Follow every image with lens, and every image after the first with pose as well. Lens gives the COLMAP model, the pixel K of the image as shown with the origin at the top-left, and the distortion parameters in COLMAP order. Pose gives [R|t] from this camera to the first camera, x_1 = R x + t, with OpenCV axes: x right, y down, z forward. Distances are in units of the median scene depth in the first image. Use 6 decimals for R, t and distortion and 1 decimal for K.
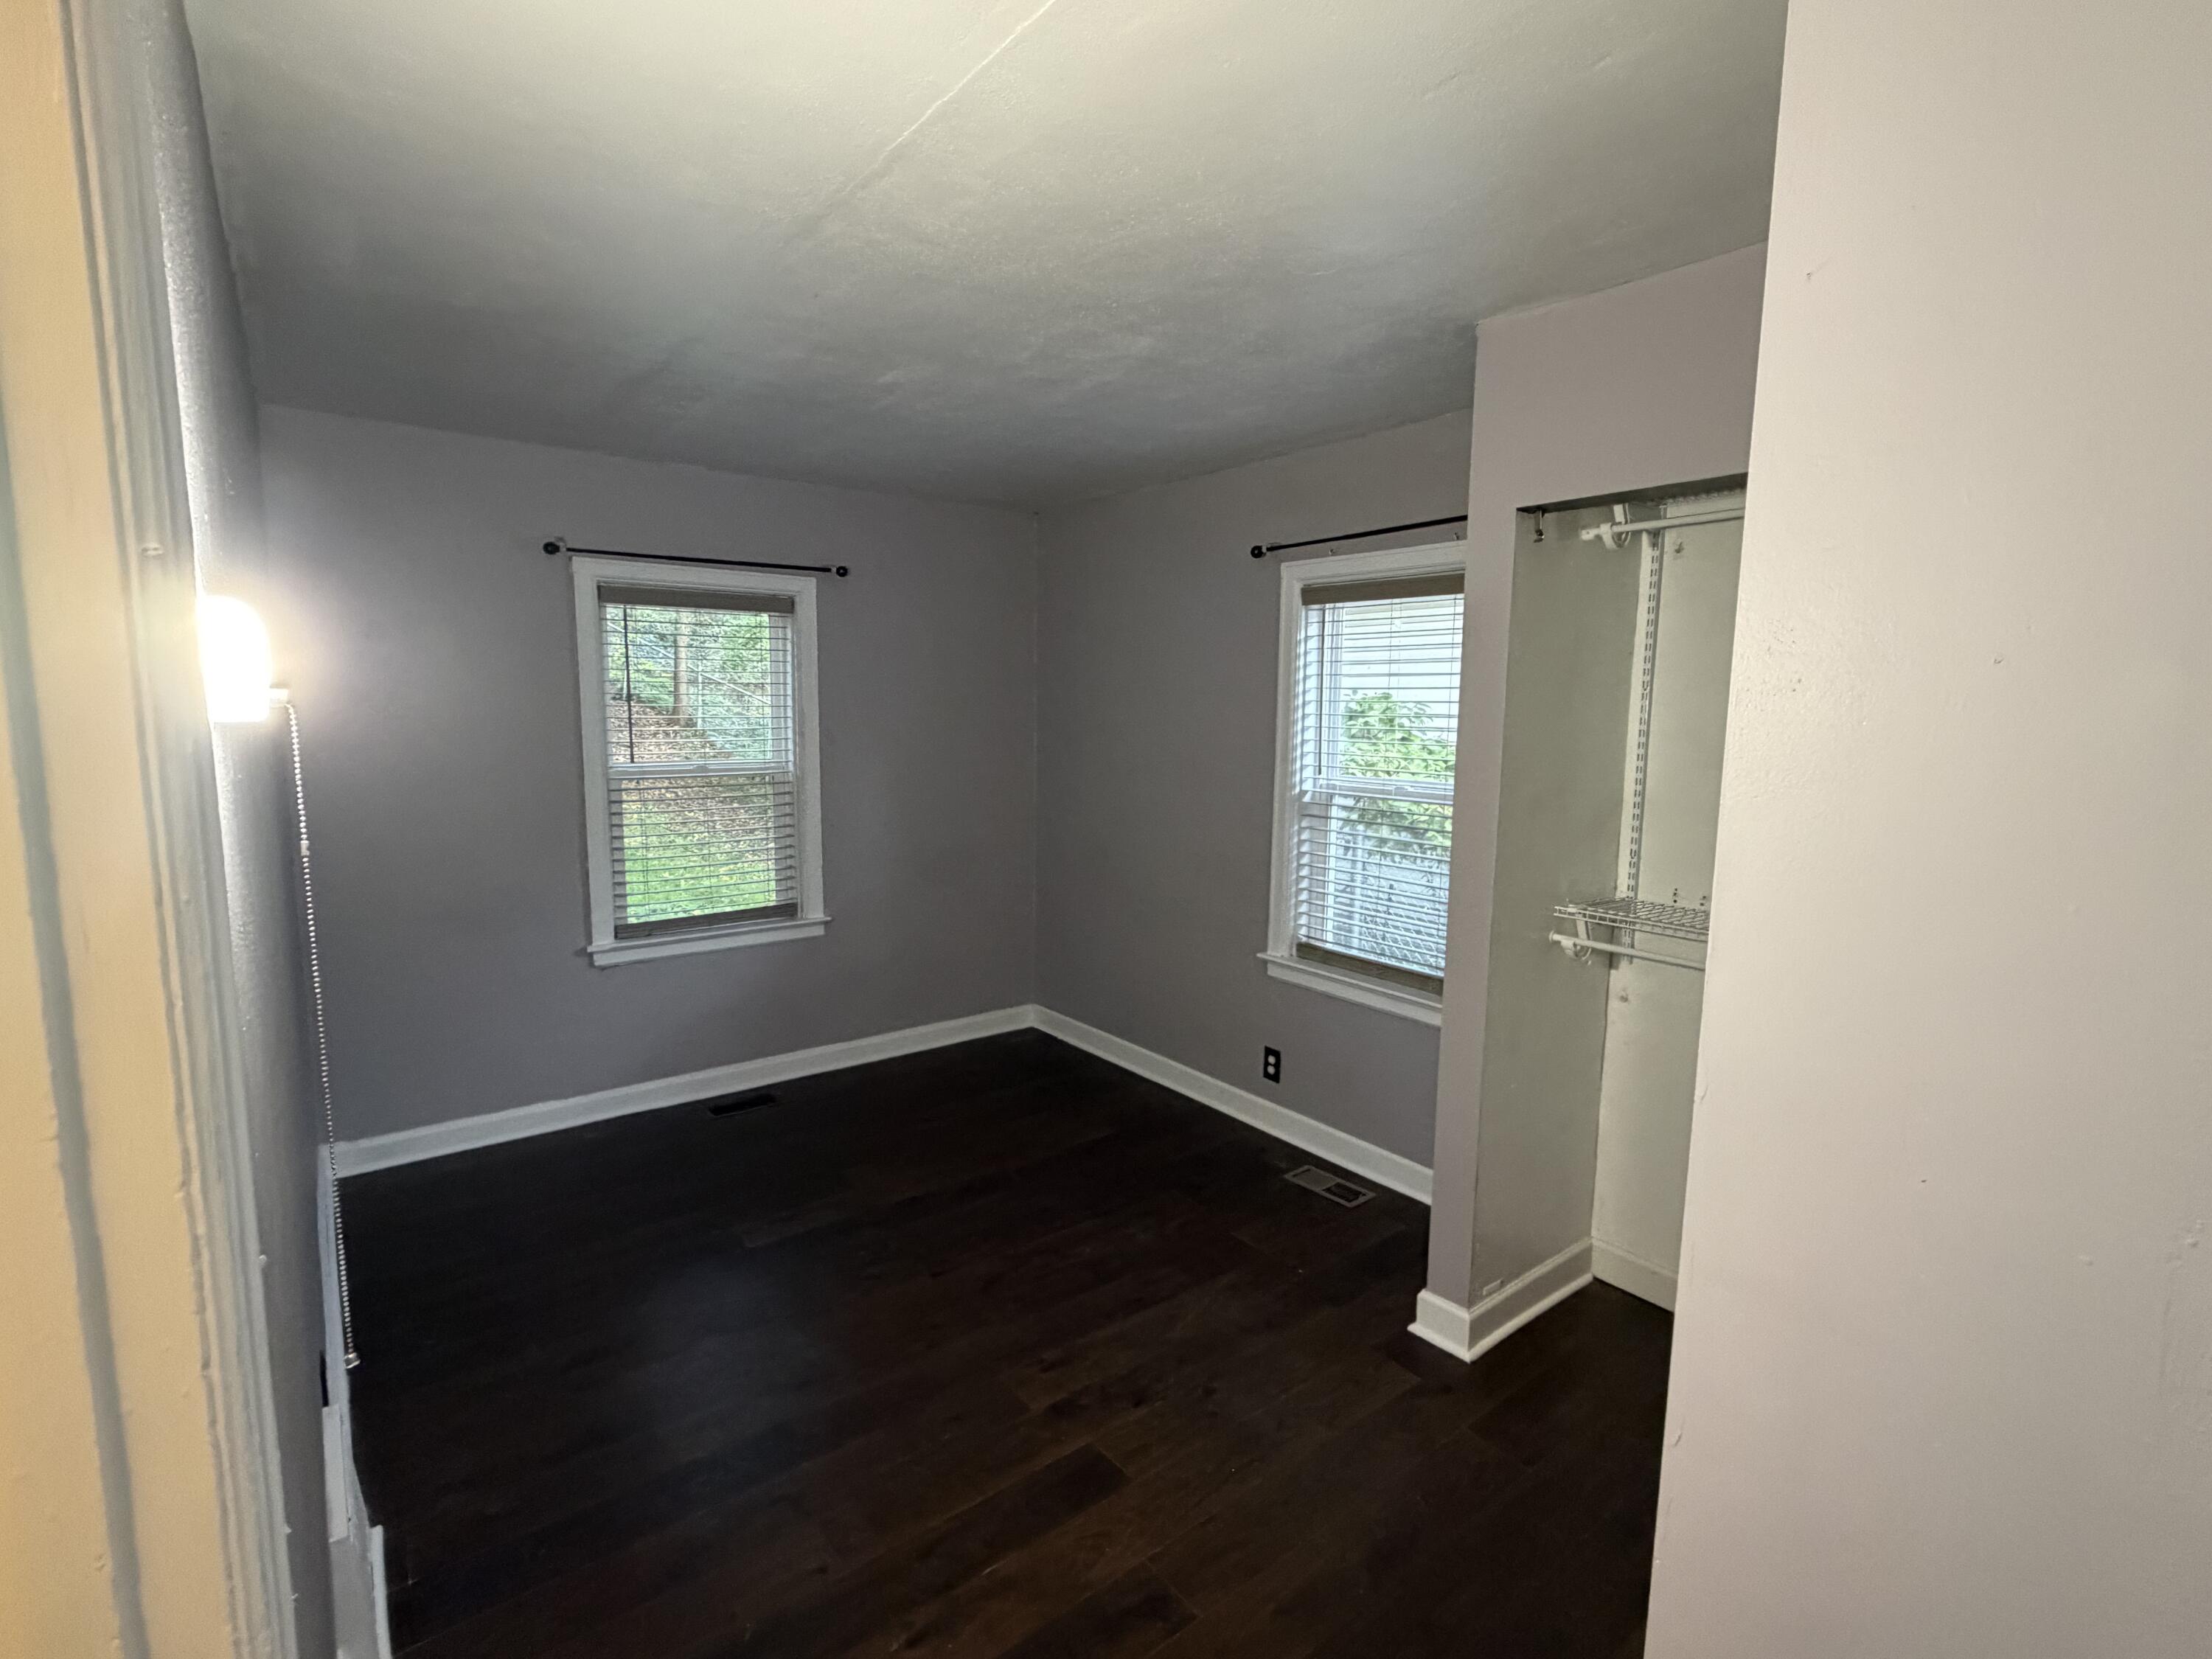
lens RADIAL K [[1028.0, 0, 1106.0], [0, 1028.0, 829.5], [0, 0, 1]] dist [-0.000192, -0.000013]
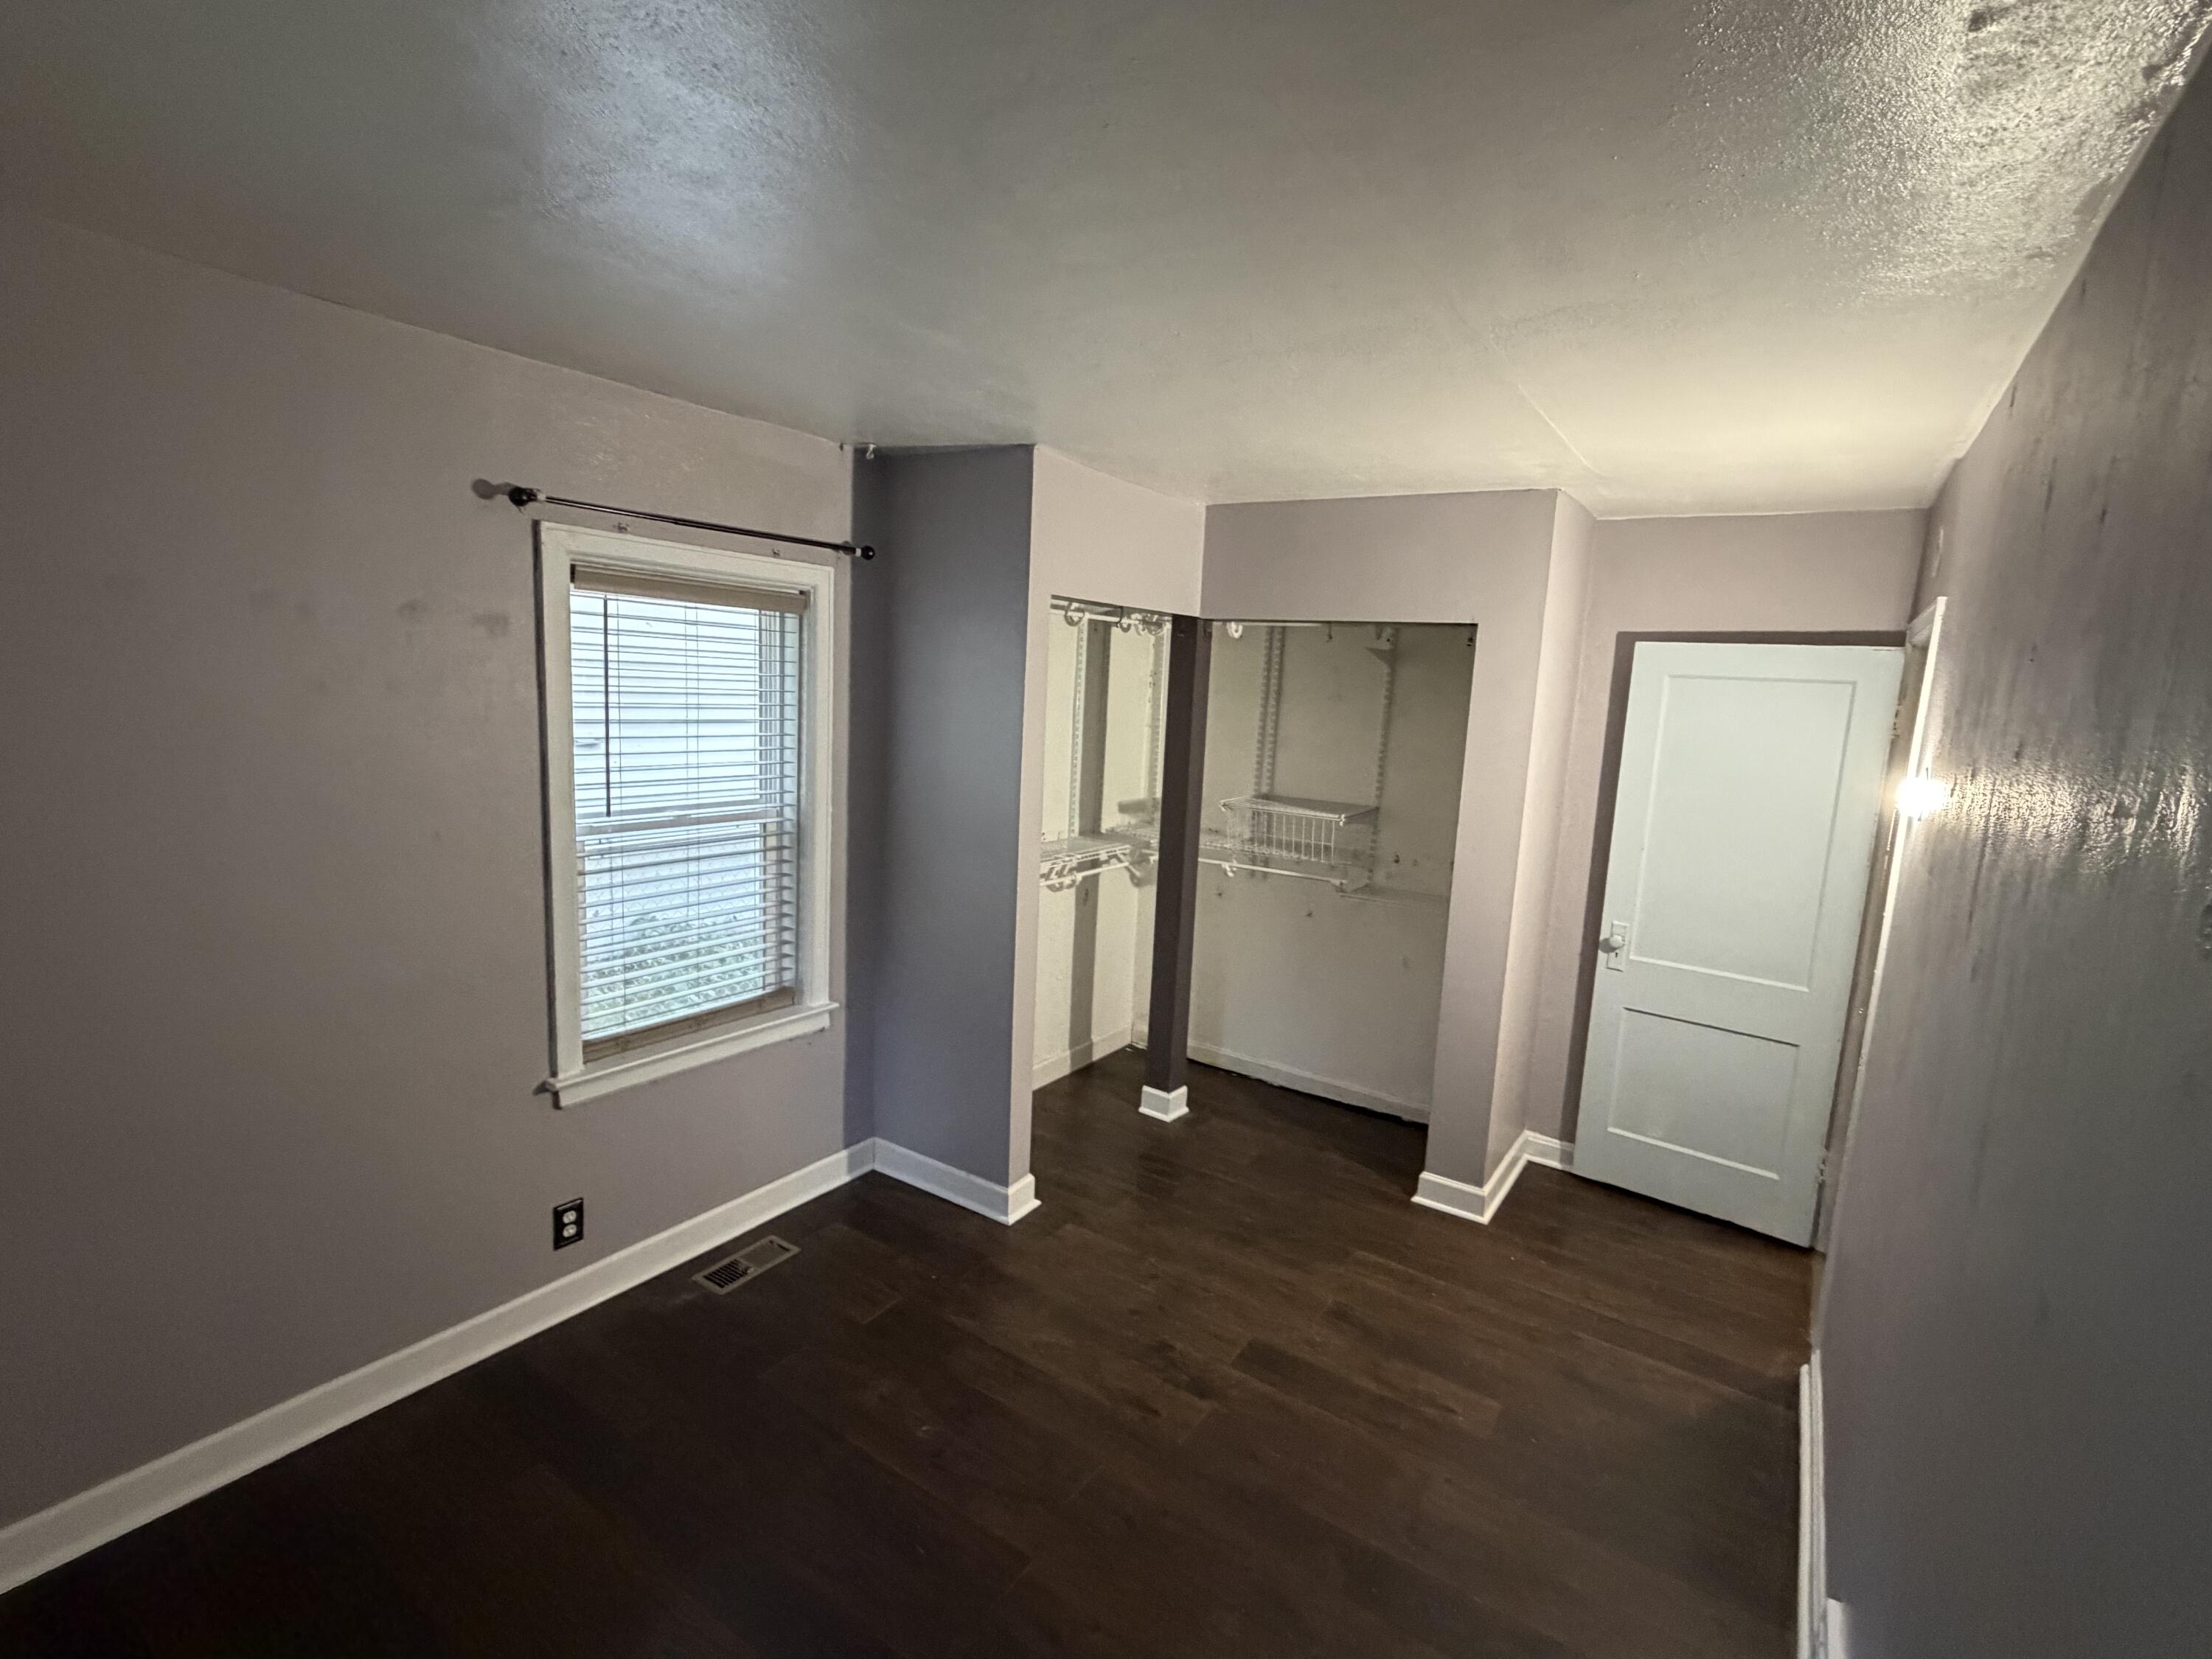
lens RADIAL K [[1028.0, 0, 1106.0], [0, 1028.0, 829.5], [0, 0, 1]] dist [-0.000192, -0.000013]
pose [[-0.307693, -0.176017, 0.935063, -0.657477], [0.059762, 0.977224, 0.203619, -0.188172], [-0.949607, 0.118534, -0.290166, 0.928303]]
